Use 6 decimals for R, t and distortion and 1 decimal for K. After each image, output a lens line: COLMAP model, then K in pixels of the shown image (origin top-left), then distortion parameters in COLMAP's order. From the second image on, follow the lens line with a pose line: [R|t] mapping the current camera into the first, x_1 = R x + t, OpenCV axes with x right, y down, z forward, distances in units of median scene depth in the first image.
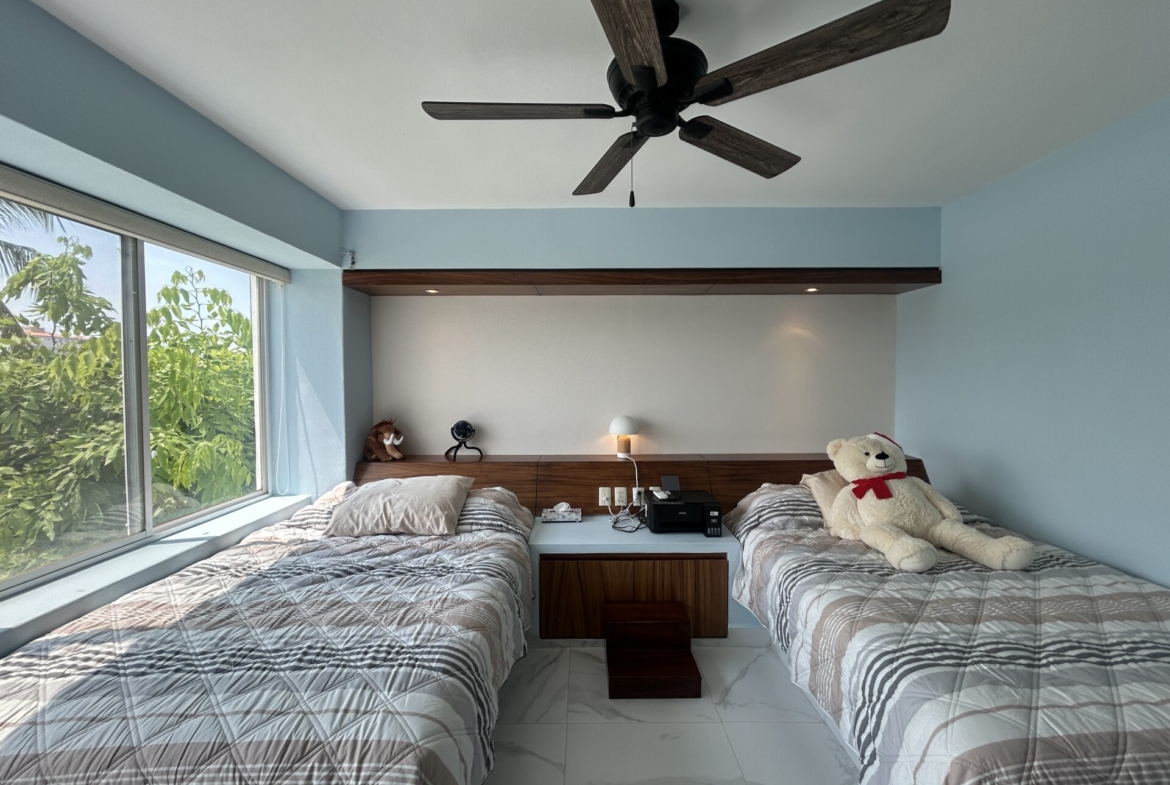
lens RADIAL K [[472.5, 0, 583.8], [0, 472.5, 389.4], [0, 0, 1]] dist [0.000931, 0.000636]
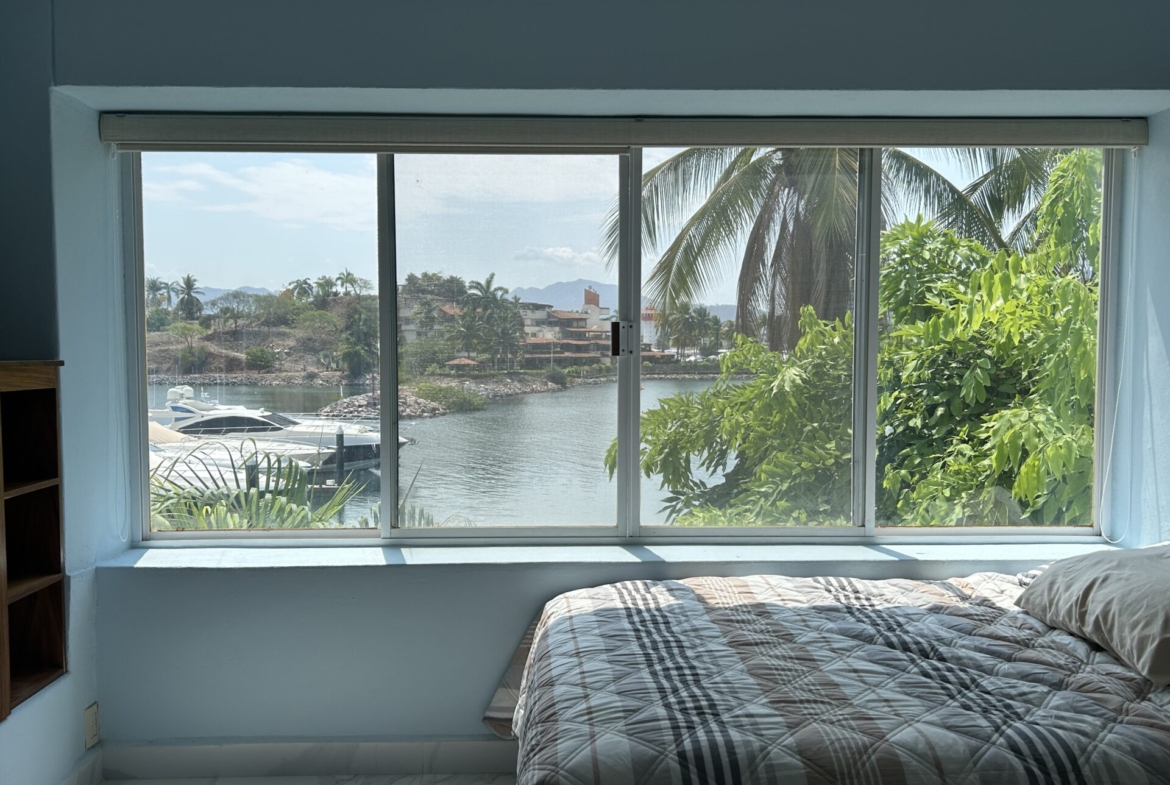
lens RADIAL K [[998.7, 0, 599.2], [0, 998.7, 397.2], [0, 0, 1]] dist [0.053395, -0.008001]
pose [[0.036965, 0.055599, -0.997769, 0.614944], [-0.025147, 0.998187, 0.054690, 0.008667], [0.999000, 0.023069, 0.038297, 0.456980]]
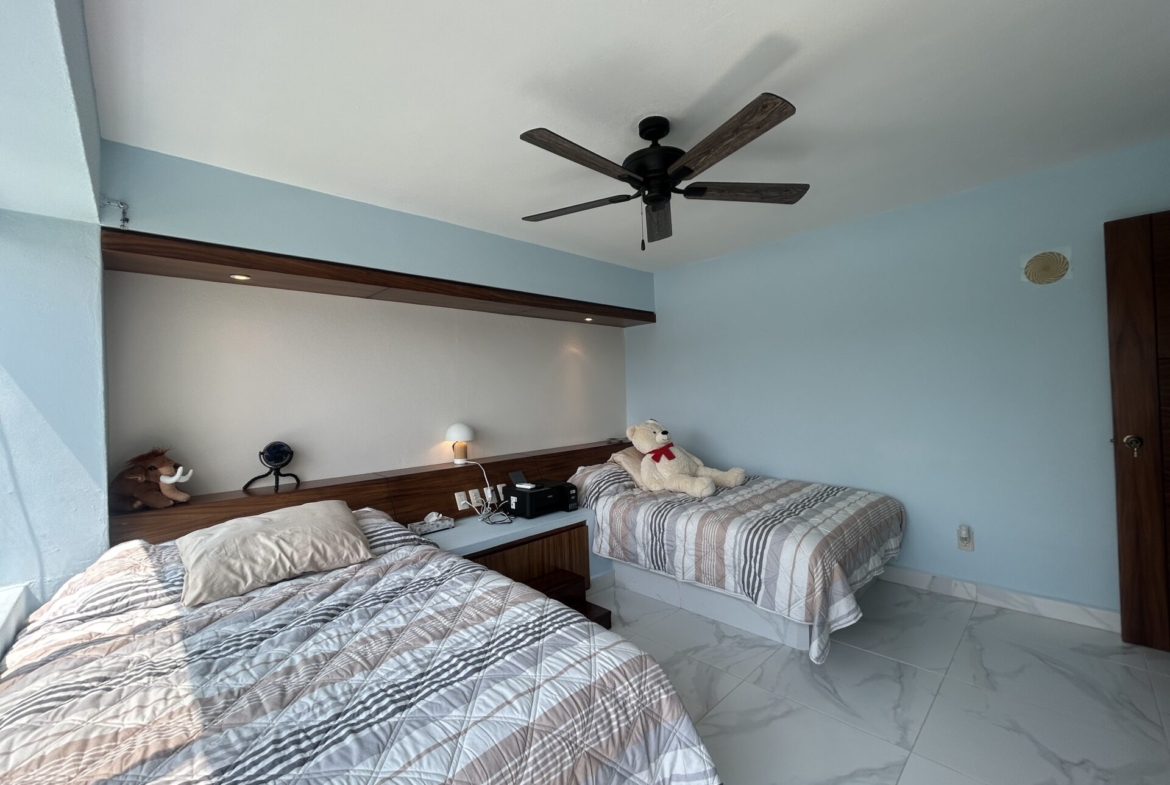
lens RADIAL K [[472.5, 0, 583.8], [0, 472.5, 389.4], [0, 0, 1]] dist [0.000931, 0.000636]
pose [[0.723594, -0.012714, 0.690109, -0.609136], [0.047258, 0.998397, -0.031158, 0.038279], [-0.688606, 0.055159, 0.723034, 0.076205]]
